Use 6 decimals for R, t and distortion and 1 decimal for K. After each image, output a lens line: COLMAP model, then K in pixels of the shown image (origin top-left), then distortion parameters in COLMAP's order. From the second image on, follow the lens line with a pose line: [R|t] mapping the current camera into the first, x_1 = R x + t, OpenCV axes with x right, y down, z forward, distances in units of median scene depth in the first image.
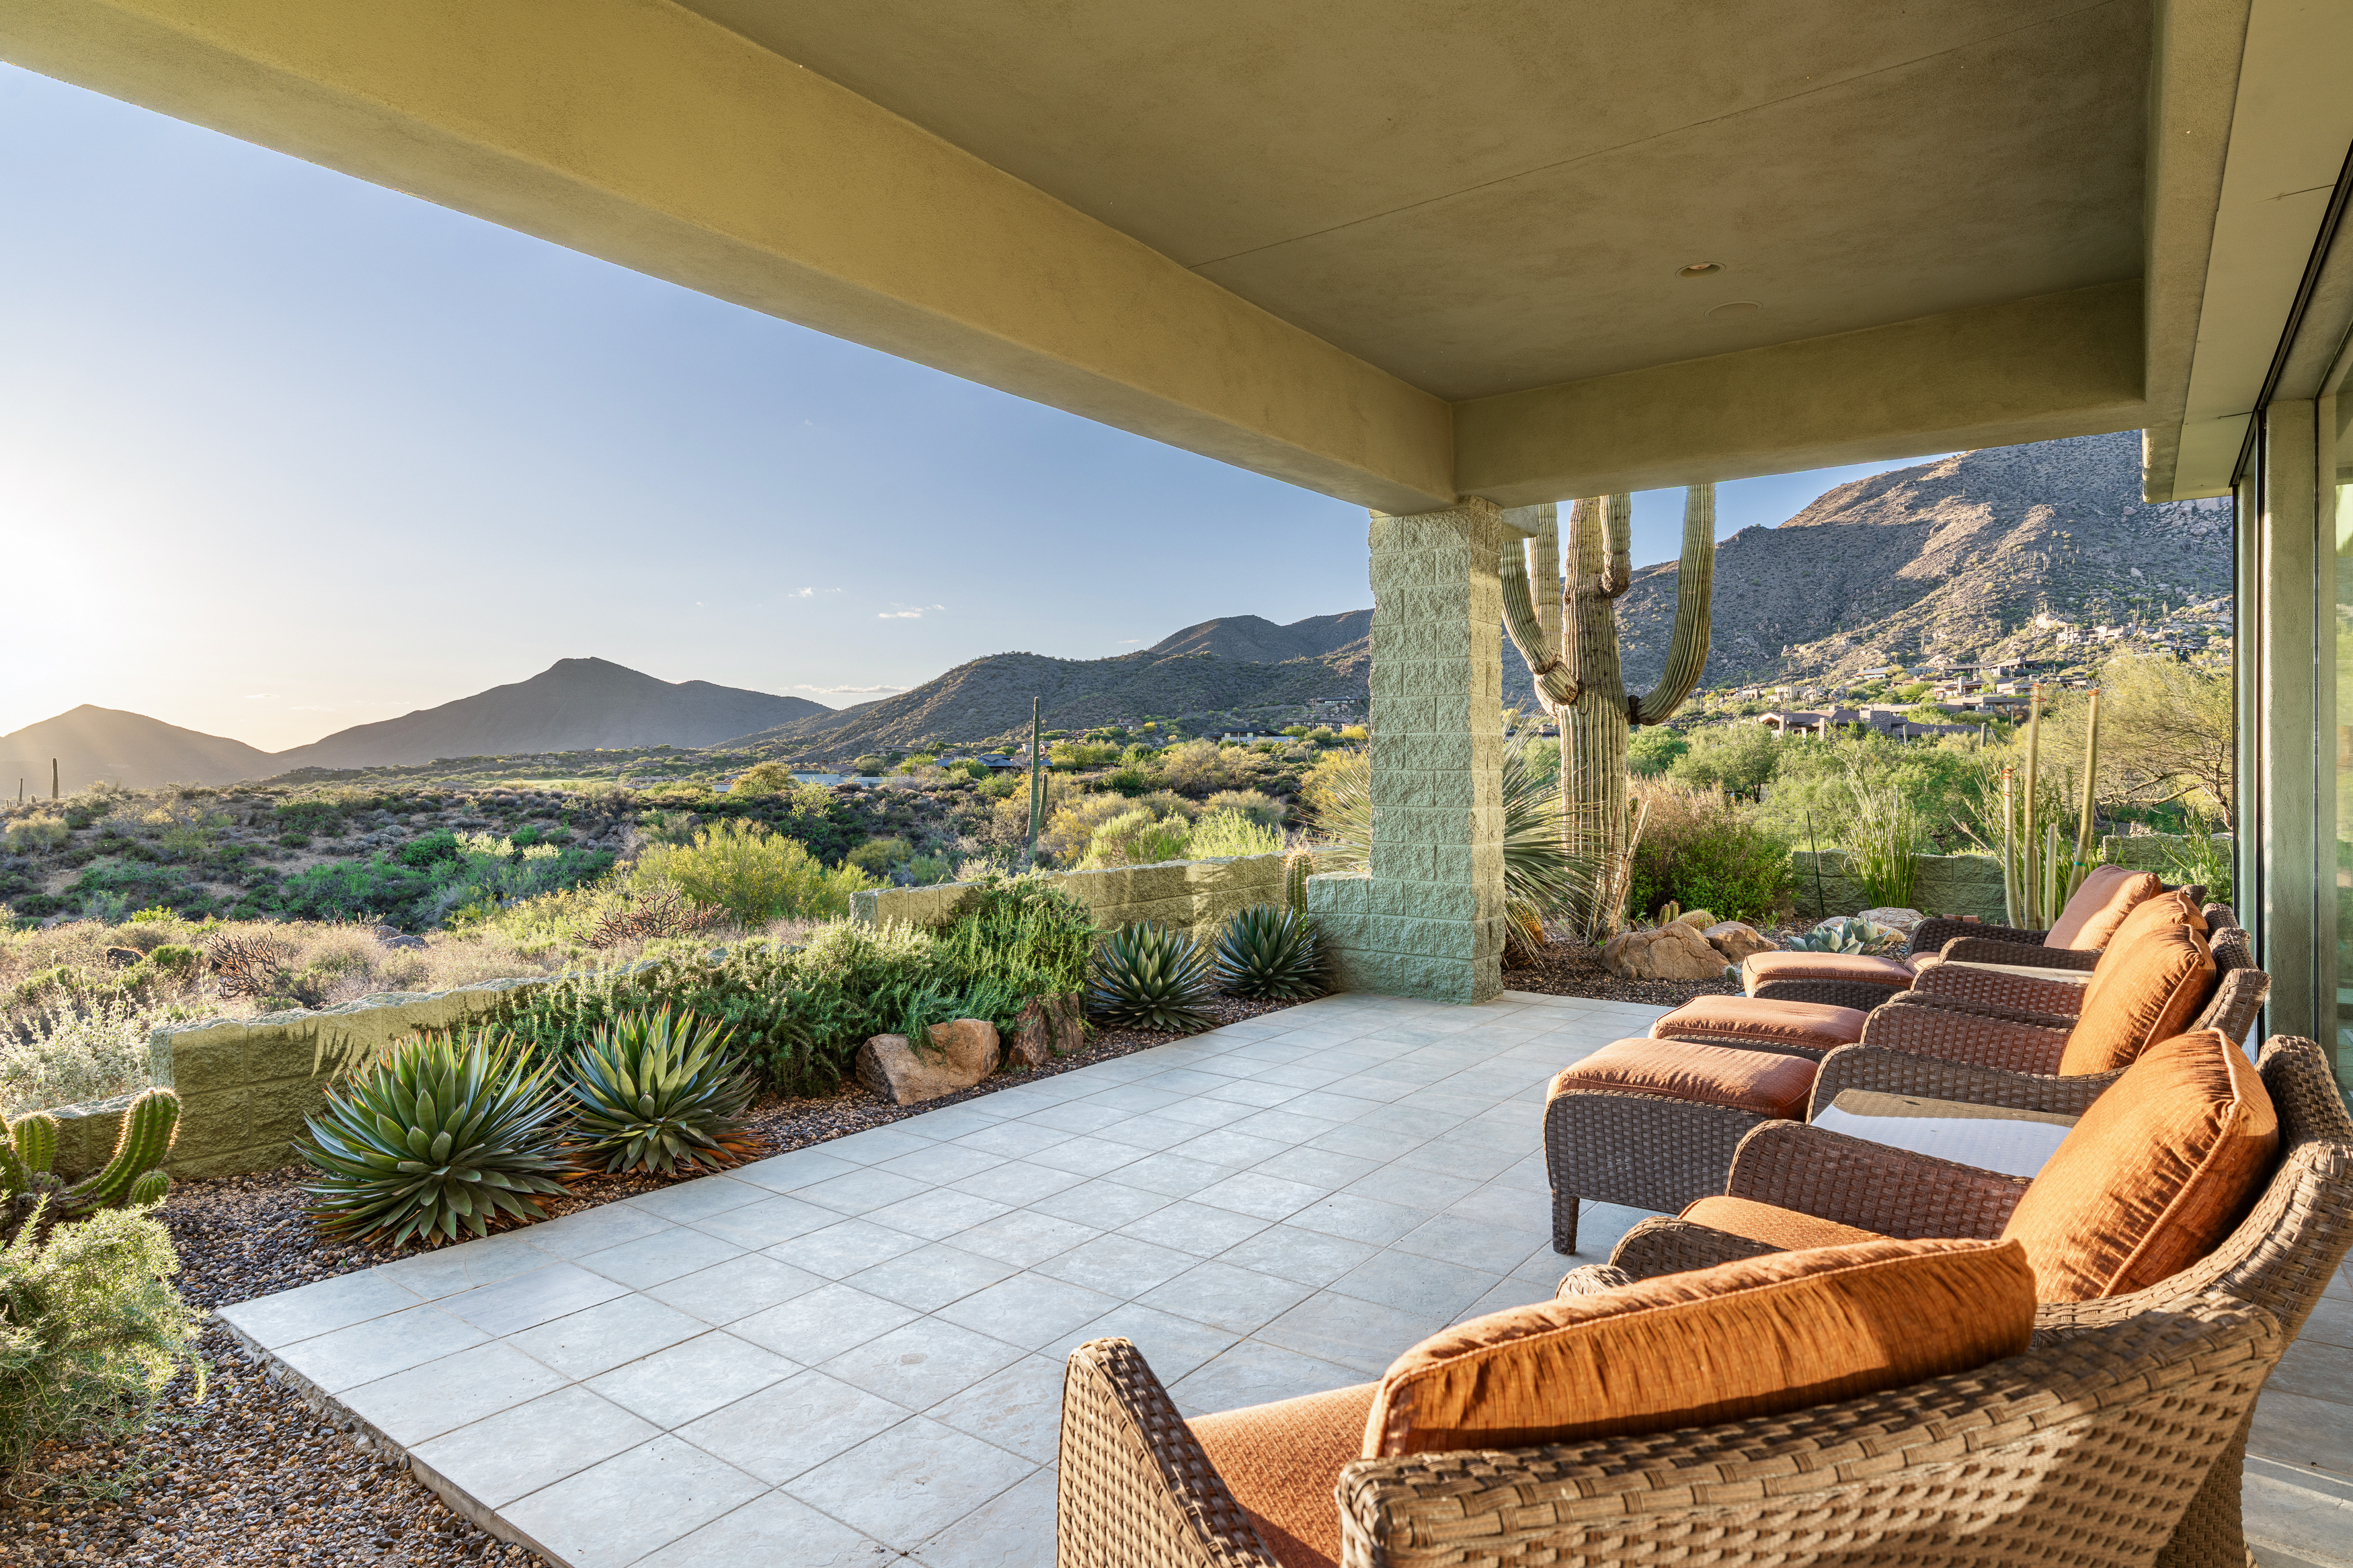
lens RADIAL K [[1309.2, 0, 1176.5], [0, 1309.2, 784.0], [0, 0, 1]] dist [0.000869, 0.000907]
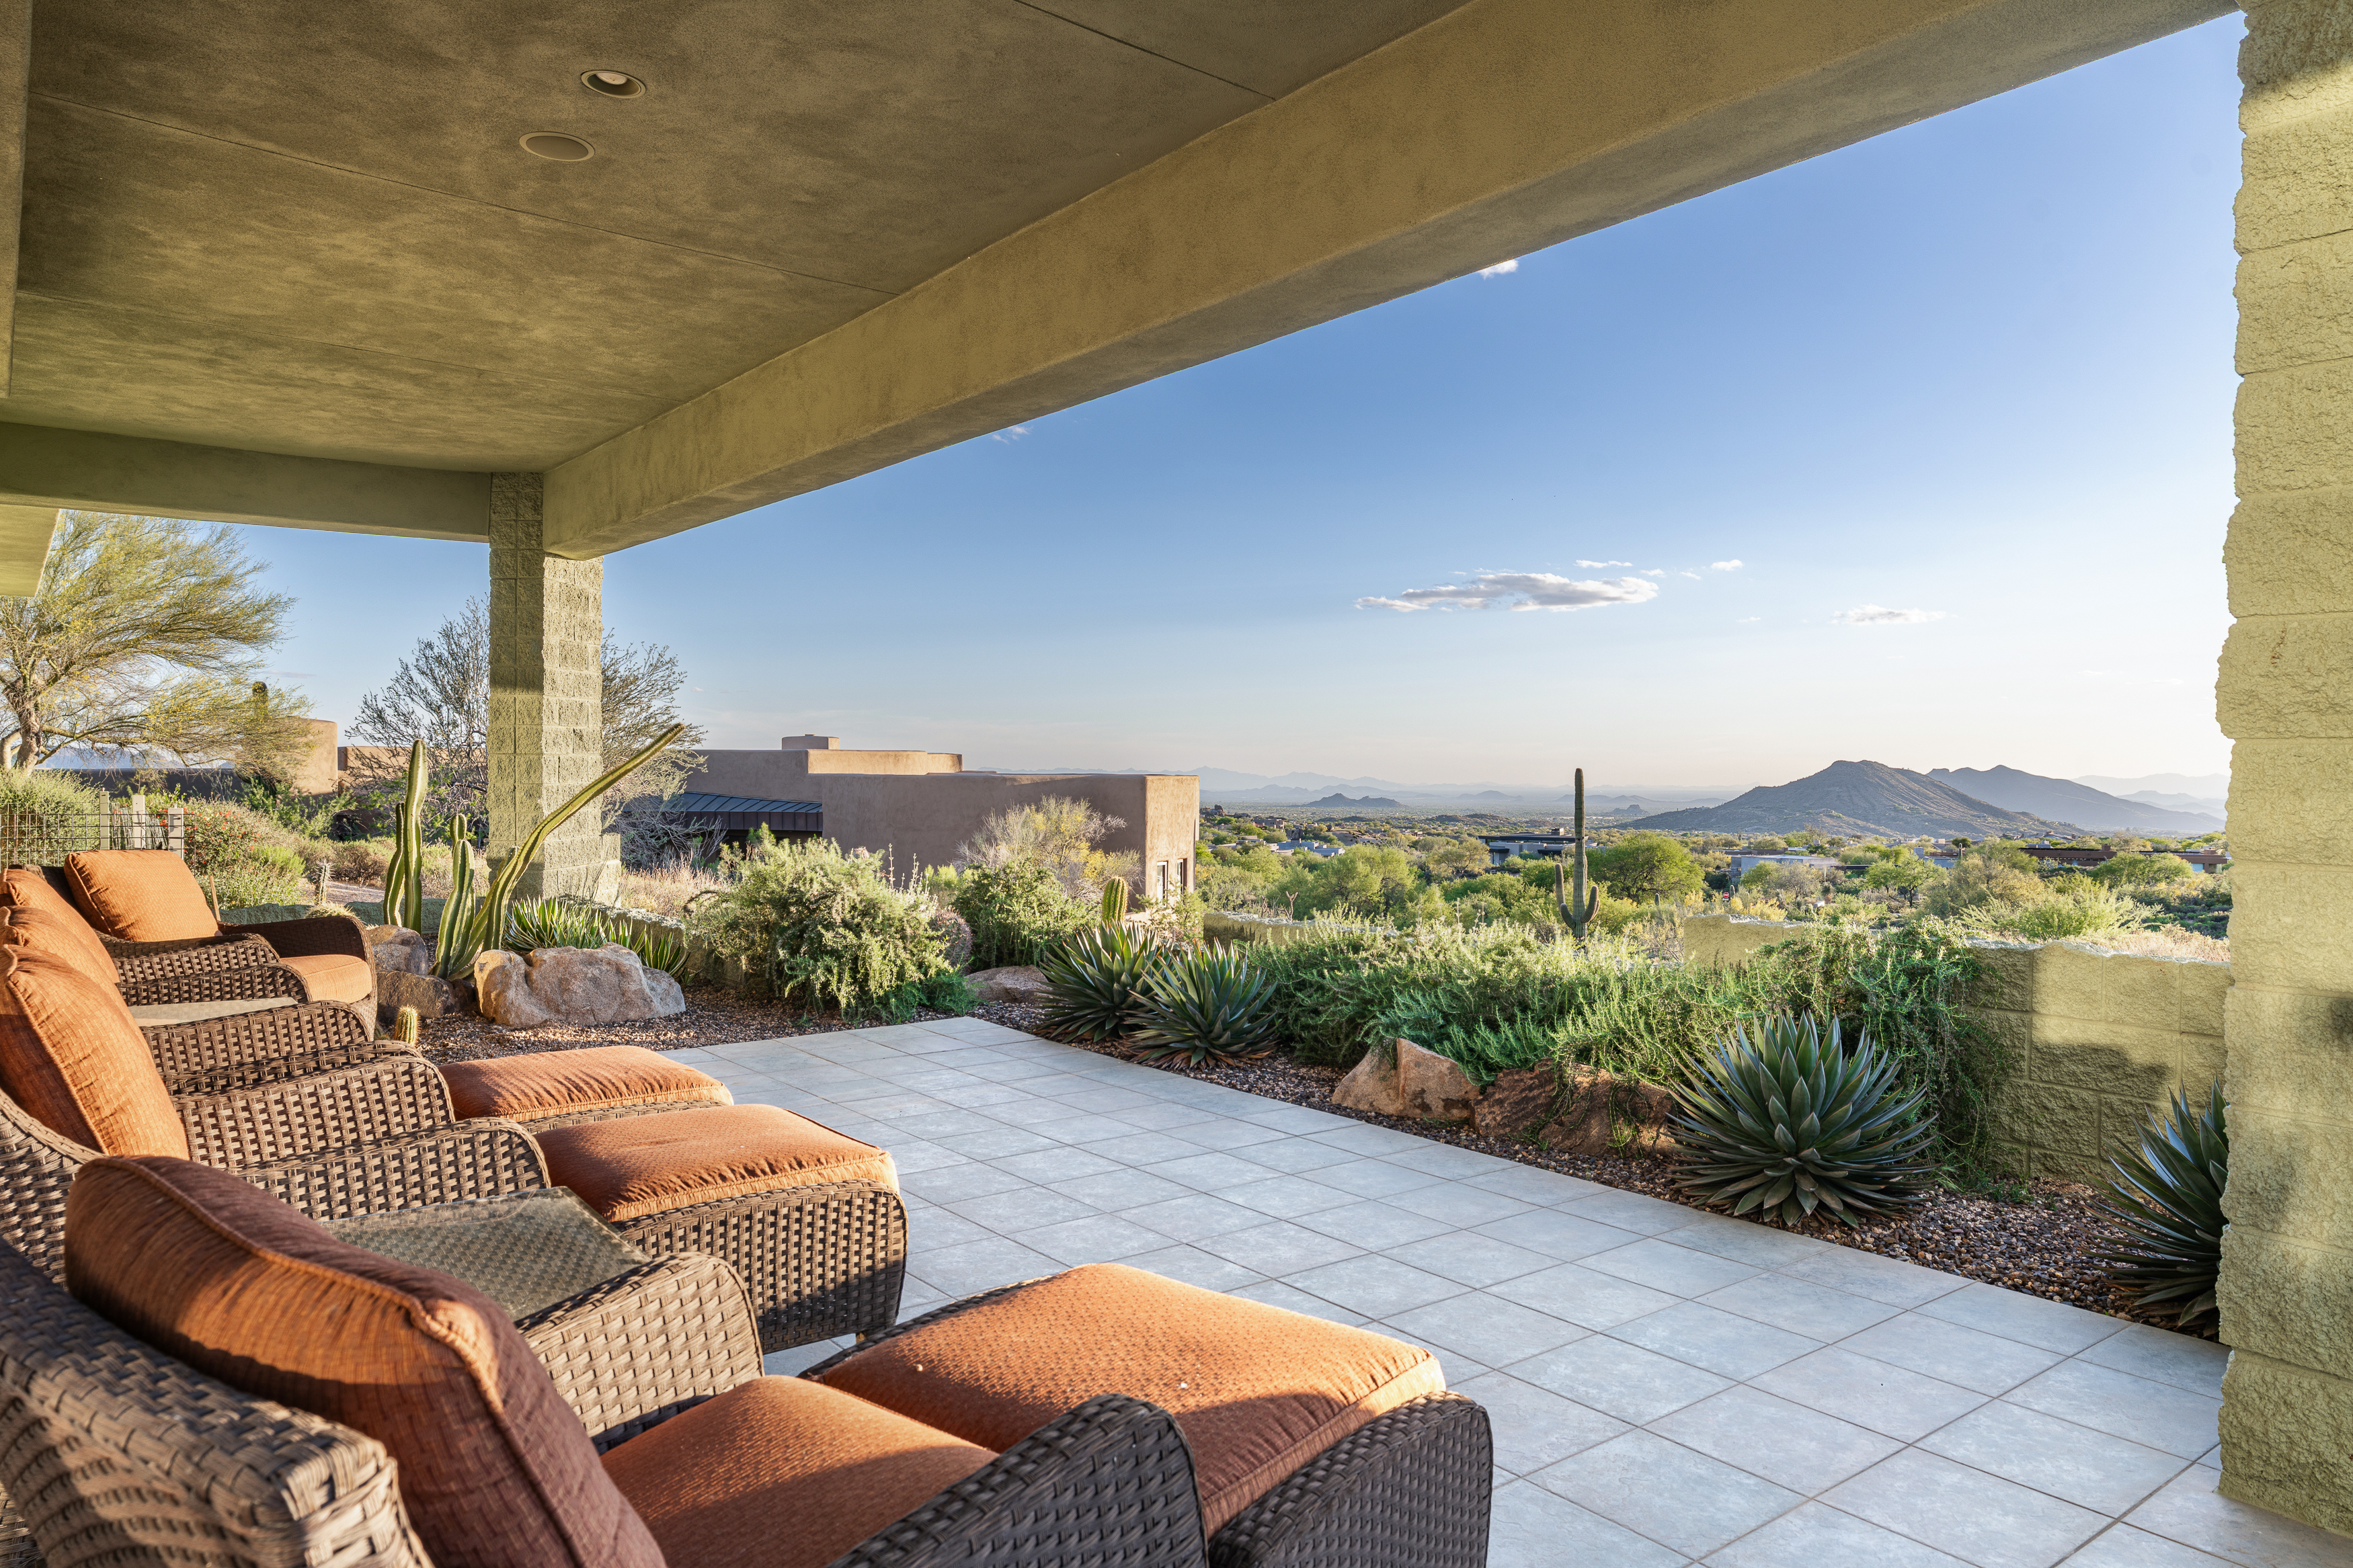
lens RADIAL K [[1518.6, 0, 1176.5], [0, 1518.6, 784.0], [0, 0, 1]] dist [-0.004630, 0.000248]
pose [[-0.270950, 0.010988, -0.962531, 1.012451], [-0.018865, 0.999682, 0.016722, -0.001713], [0.962408, 0.022689, -0.270657, 1.348078]]
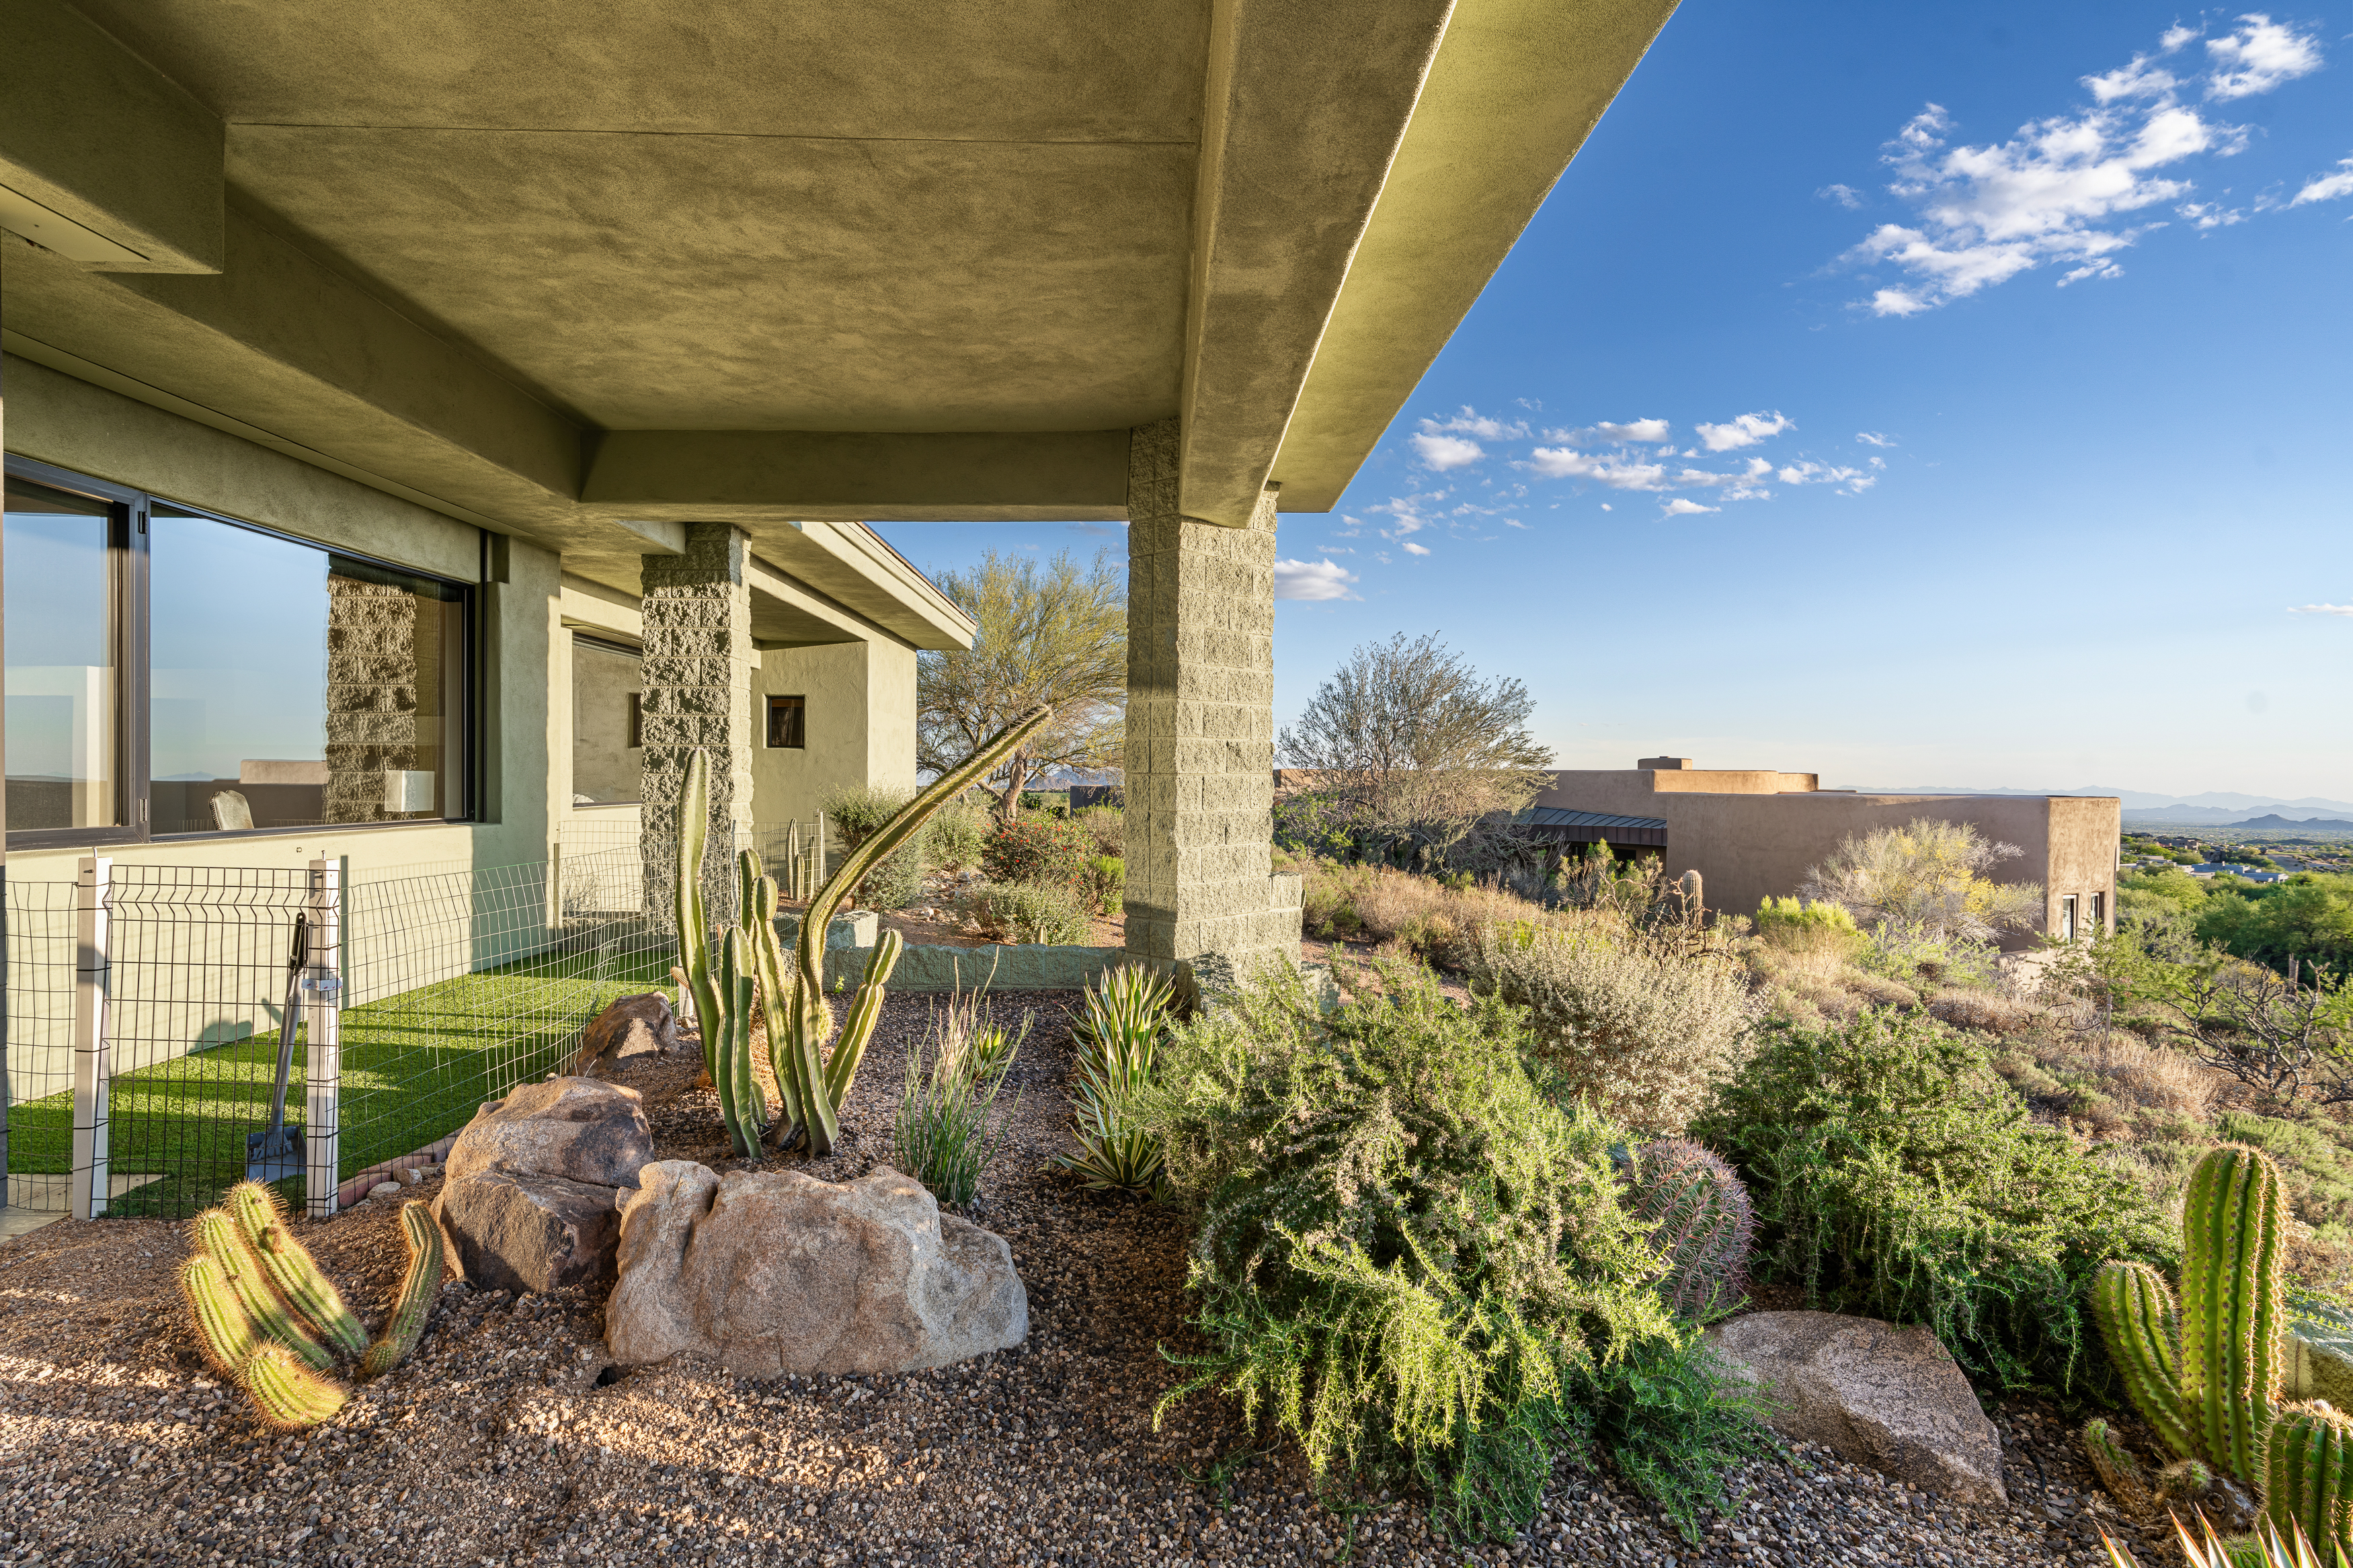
lens RADIAL K [[1168.5, 0, 1161.9], [0, 1168.5, 785.4], [0, 0, 1]] dist [-0.006989, -0.000273]
pose [[-0.802165, -0.001034, -0.597102, -0.140256], [-0.014461, 0.999739, 0.017696, -0.000484], [0.596928, 0.022830, -0.801970, 0.886957]]
